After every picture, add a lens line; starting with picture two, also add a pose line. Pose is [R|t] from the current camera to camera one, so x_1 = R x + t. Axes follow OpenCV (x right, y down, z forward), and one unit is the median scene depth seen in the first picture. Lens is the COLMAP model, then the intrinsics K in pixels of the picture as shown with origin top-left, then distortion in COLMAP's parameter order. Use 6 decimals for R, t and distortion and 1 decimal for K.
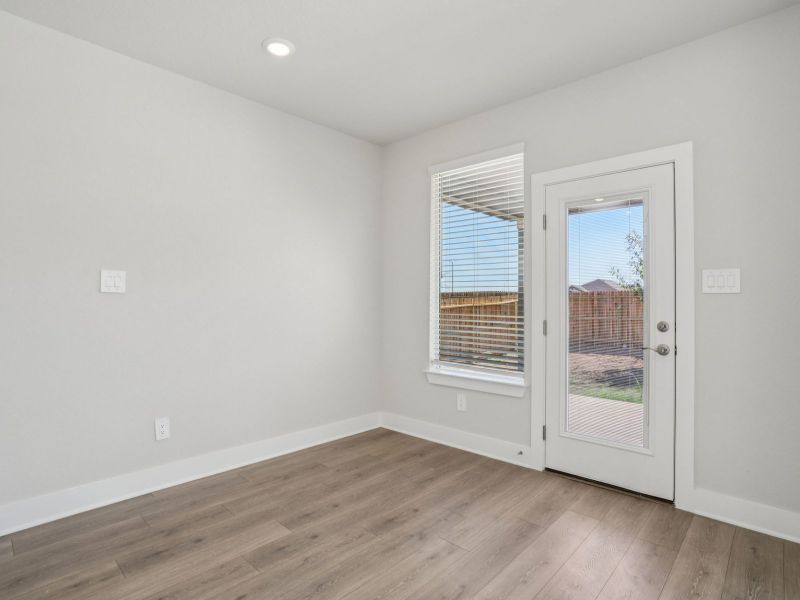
lens RADIAL K [[423.0, 0, 400.0], [0, 423.0, 300.0], [0, 0, 1]] dist [-0.070977, 0.034640]
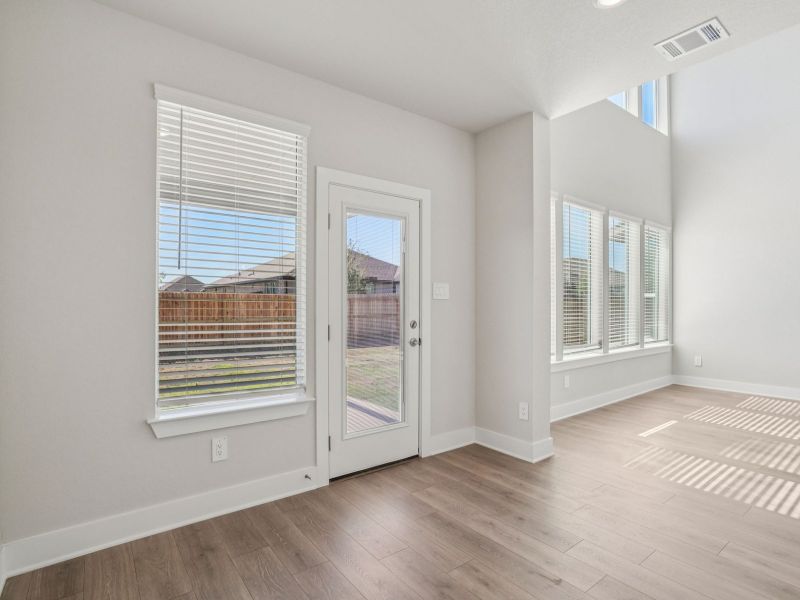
lens RADIAL K [[423.0, 0, 400.0], [0, 423.0, 300.0], [0, 0, 1]] dist [-0.070977, 0.034640]
pose [[0.164468, 0.005552, 0.986367, -0.594164], [-0.004764, 0.999977, -0.004834, -0.004277], [-0.986371, -0.003904, 0.164491, 0.715454]]
